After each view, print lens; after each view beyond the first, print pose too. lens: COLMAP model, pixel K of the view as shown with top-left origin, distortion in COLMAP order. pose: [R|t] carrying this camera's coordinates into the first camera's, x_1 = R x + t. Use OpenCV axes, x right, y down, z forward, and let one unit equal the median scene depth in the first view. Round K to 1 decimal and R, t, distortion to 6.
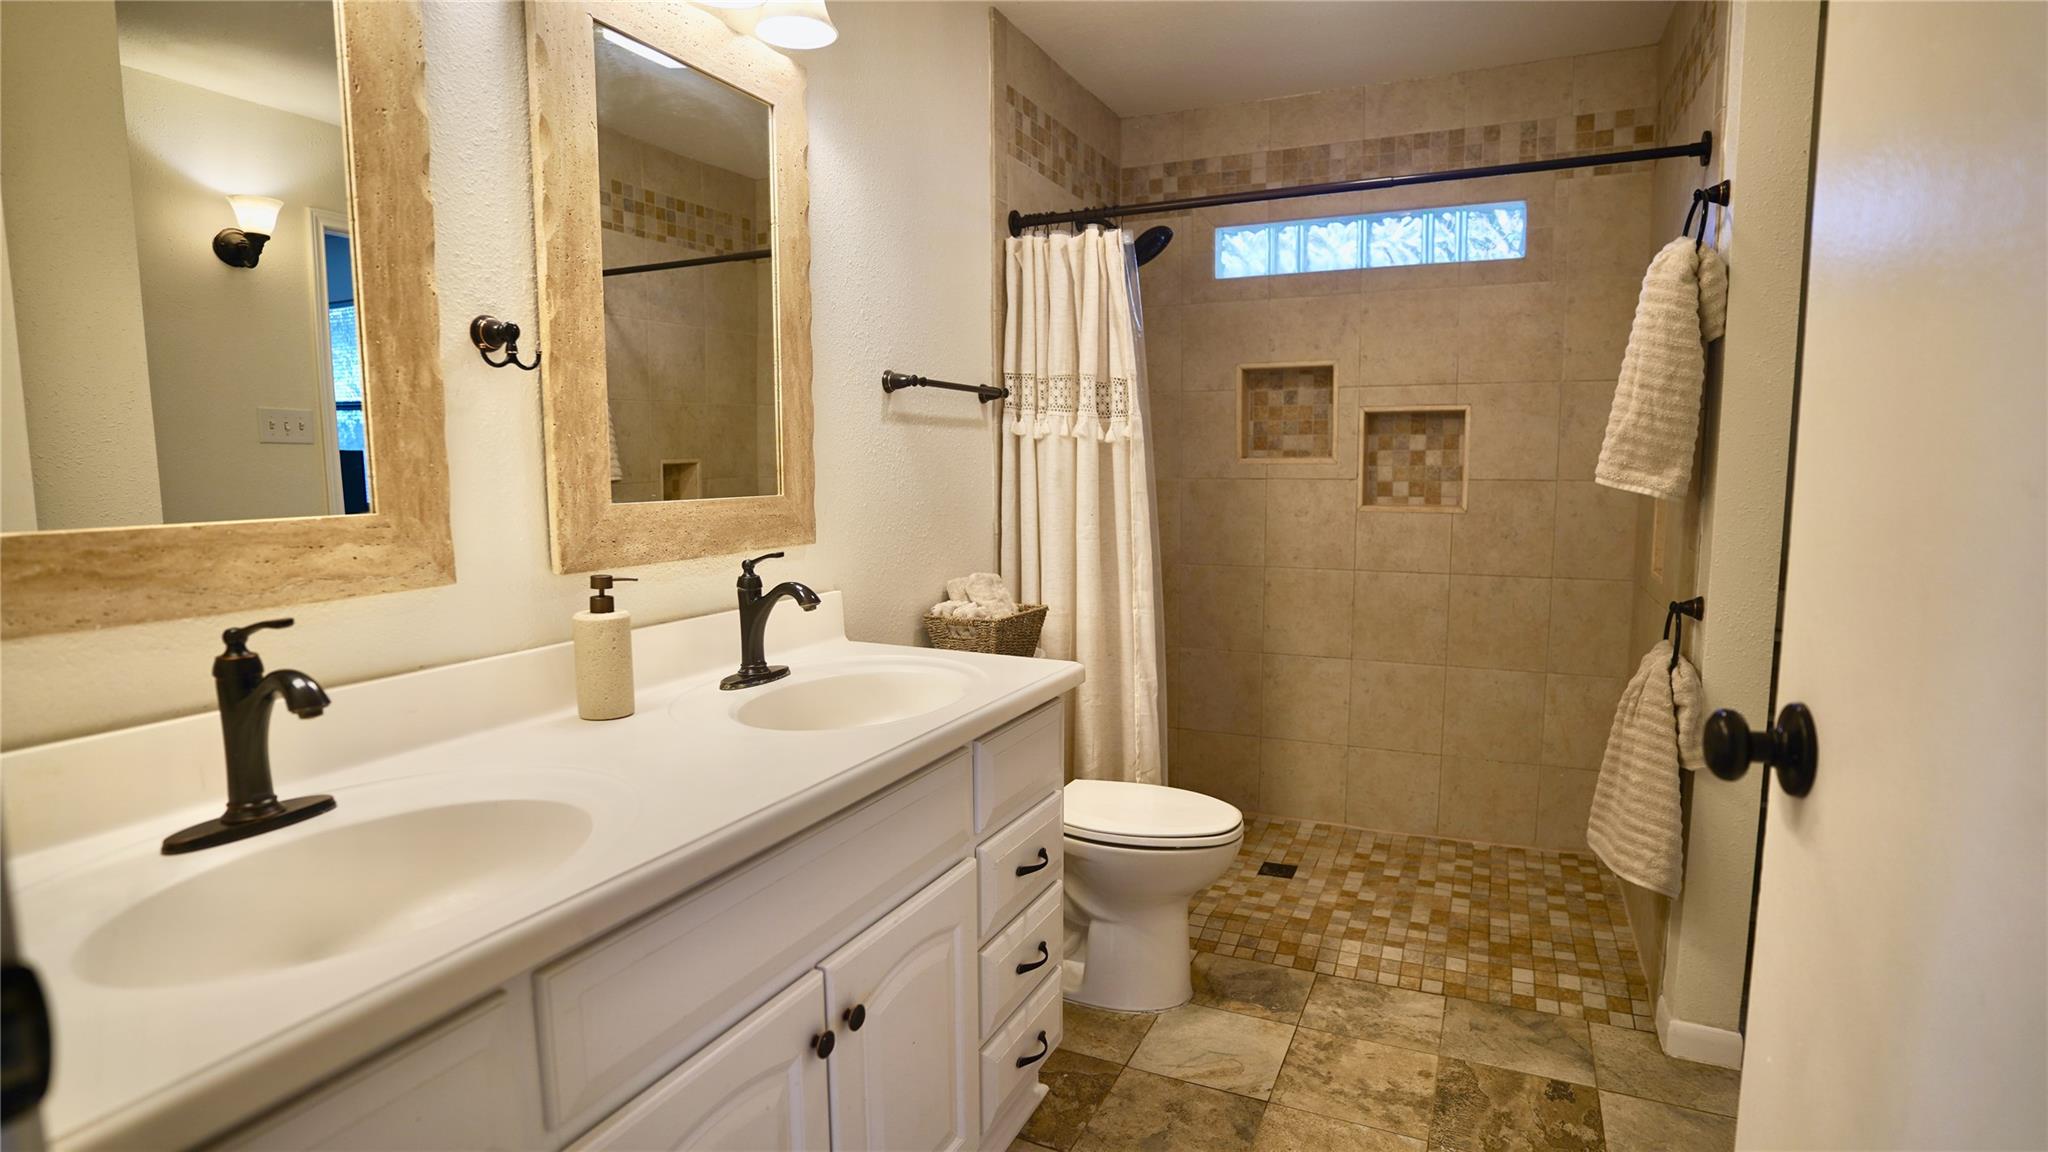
lens RADIAL K [[1002.3, 0, 1034.1], [0, 1002.3, 580.4], [0, 0, 1]] dist [-0.084631, 0.036997]
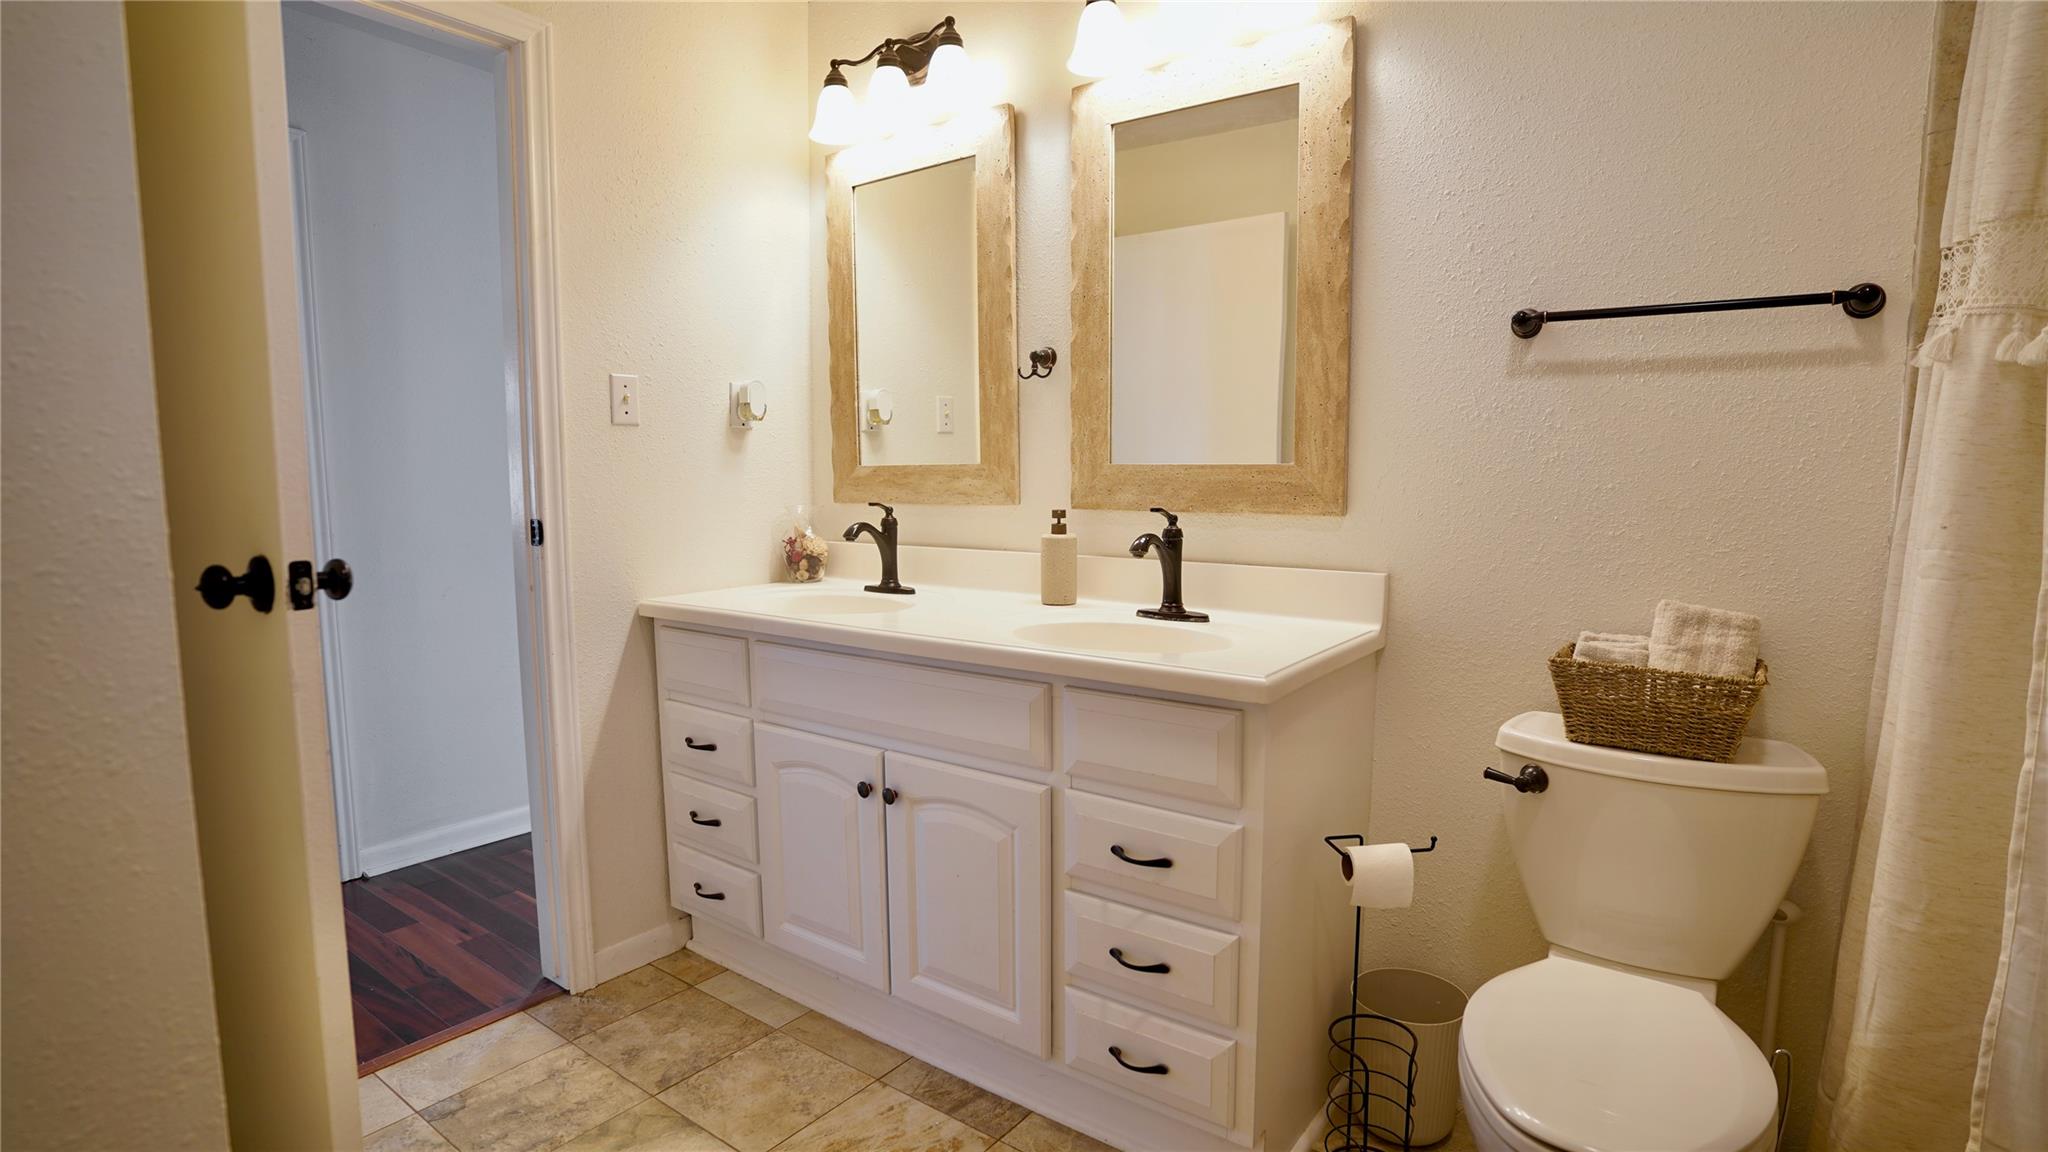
lens RADIAL K [[1002.3, 0, 1034.1], [0, 1002.3, 580.4], [0, 0, 1]] dist [-0.084631, 0.036997]
pose [[-0.184392, 0.102474, -0.977496, 1.069115], [-0.118255, 0.985012, 0.125569, -0.085102], [0.975713, 0.138747, -0.169510, 1.232560]]
